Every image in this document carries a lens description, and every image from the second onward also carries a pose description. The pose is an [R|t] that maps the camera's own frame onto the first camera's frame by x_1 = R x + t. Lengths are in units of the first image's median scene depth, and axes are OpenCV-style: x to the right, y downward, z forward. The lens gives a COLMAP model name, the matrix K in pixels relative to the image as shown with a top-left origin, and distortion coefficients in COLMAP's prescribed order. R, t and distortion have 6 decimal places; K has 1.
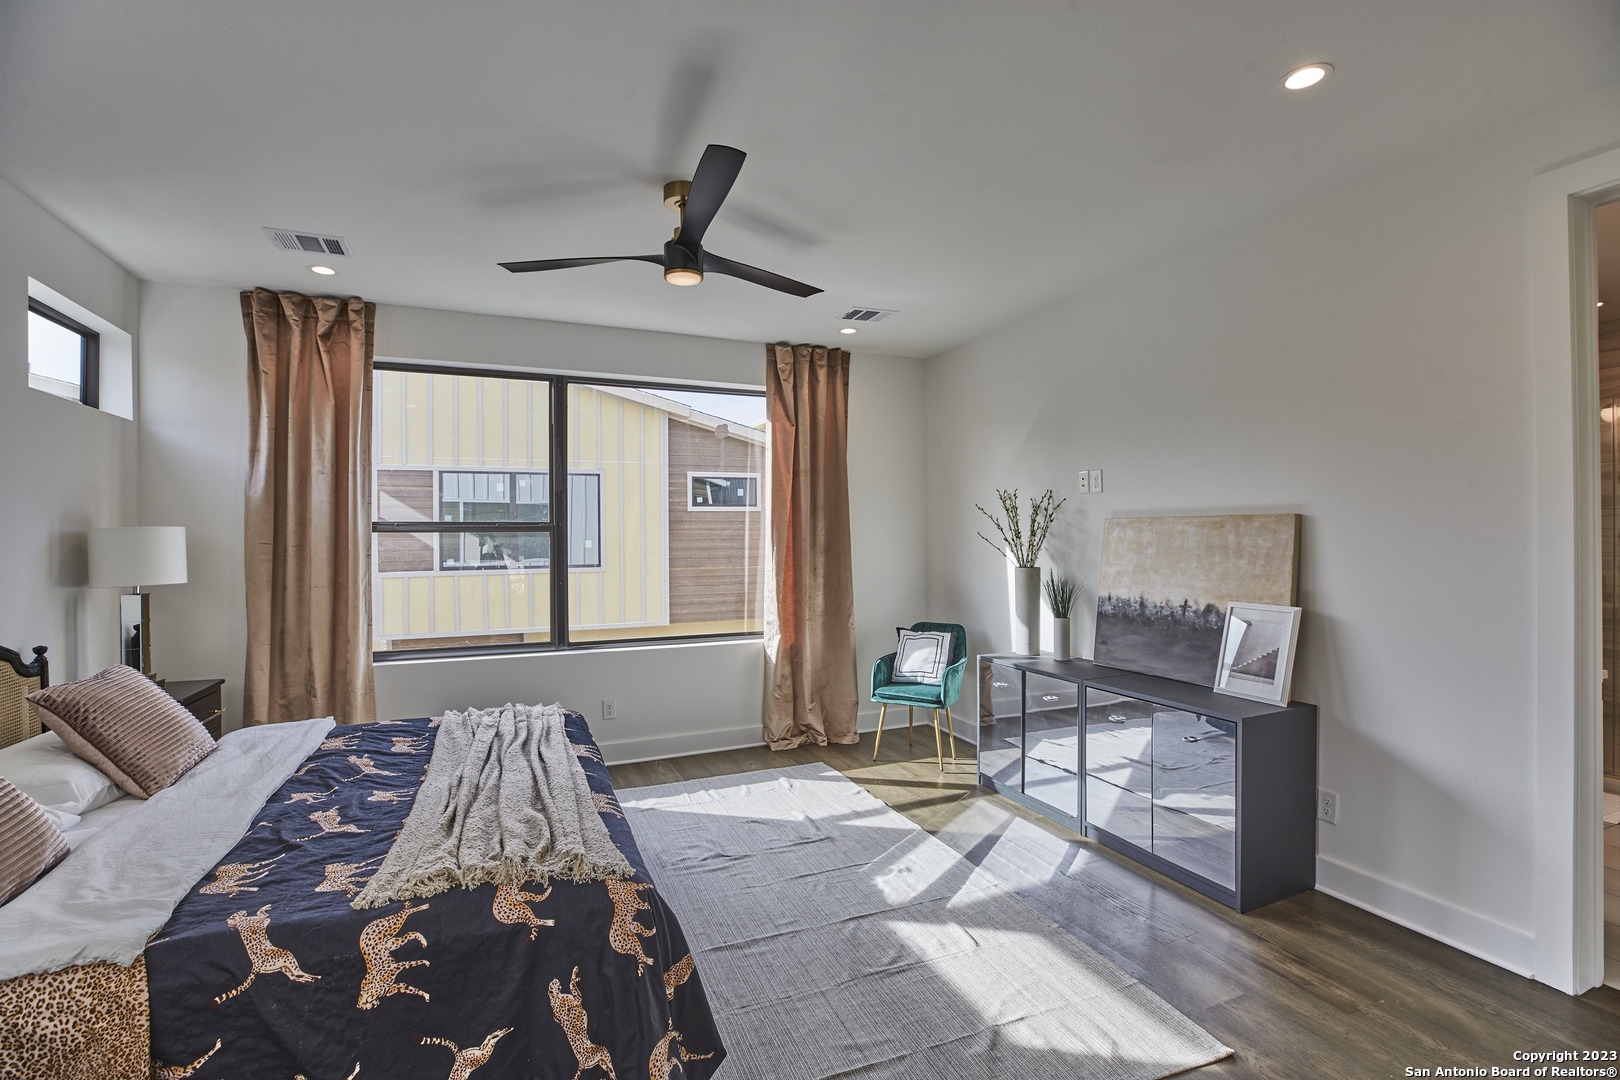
lens RADIAL K [[745.2, 0, 818.5], [0, 745.2, 533.8], [0, 0, 1]] dist [-0.045107, 0.014420]
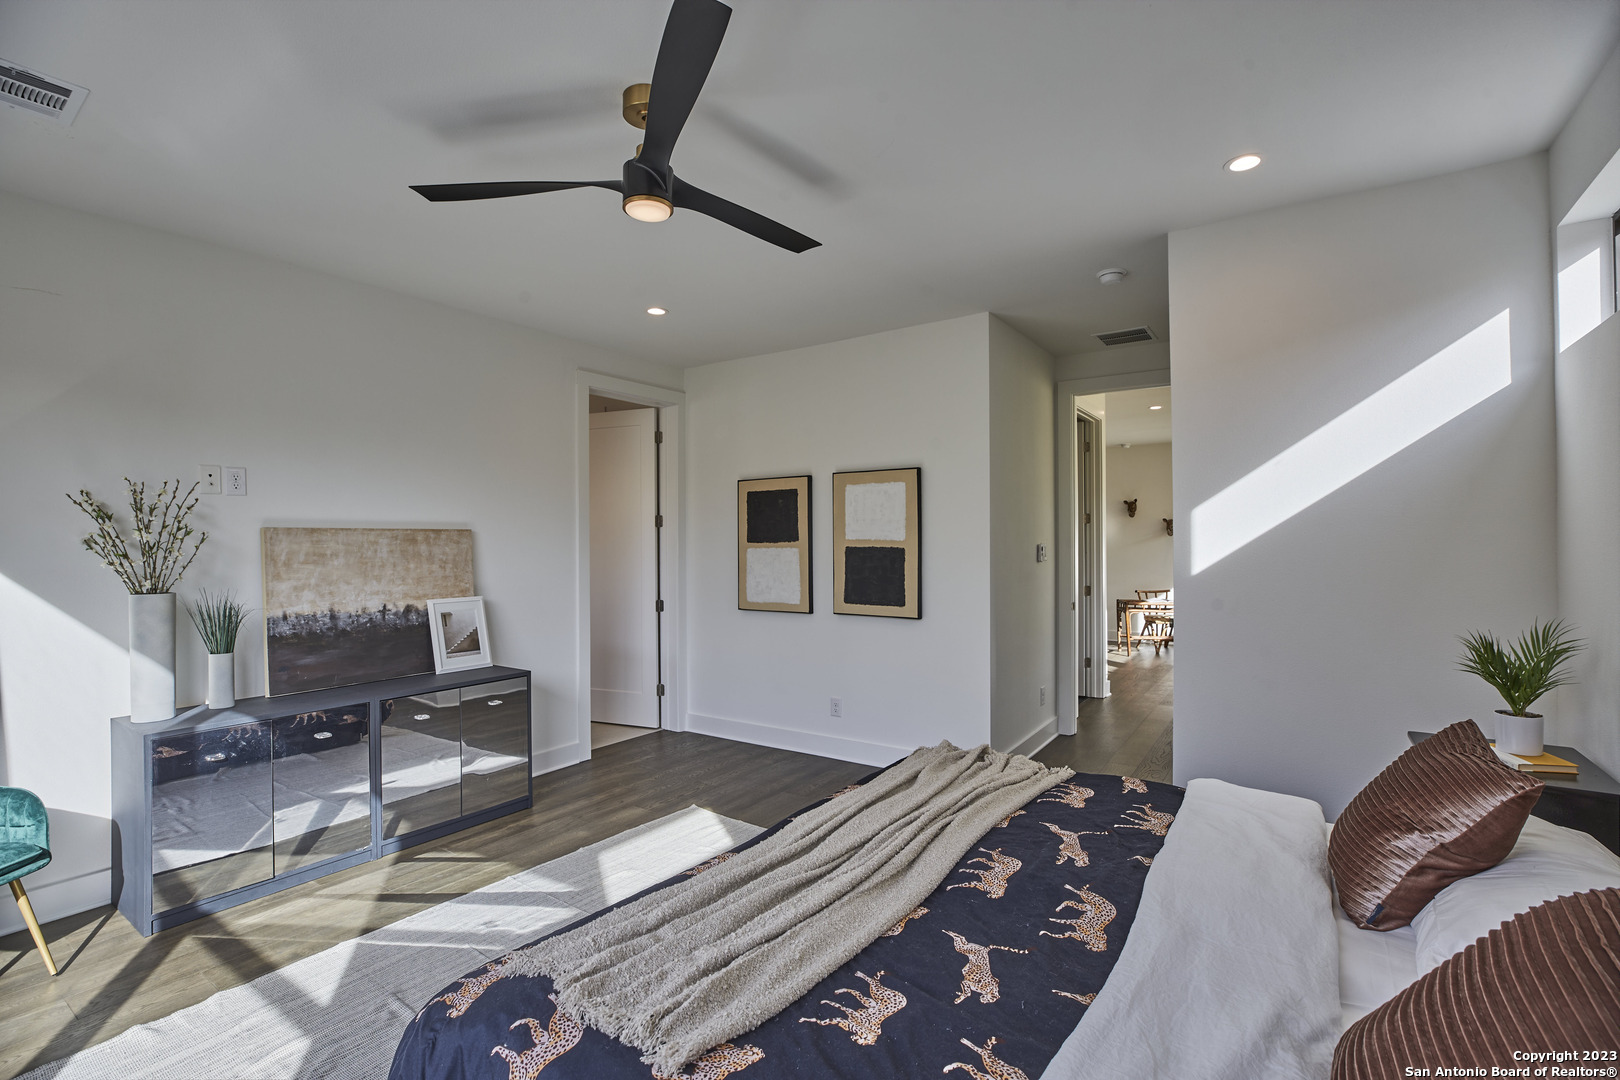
lens RADIAL K [[745.2, 0, 804.7], [0, 745.2, 532.7], [0, 0, 1]] dist [-0.045107, 0.014420]
pose [[-0.522246, 0.019493, 0.852572, -0.706765], [0.010161, 0.999810, -0.016635, 0.006851], [-0.852734, -0.000025, -0.522345, 0.966537]]
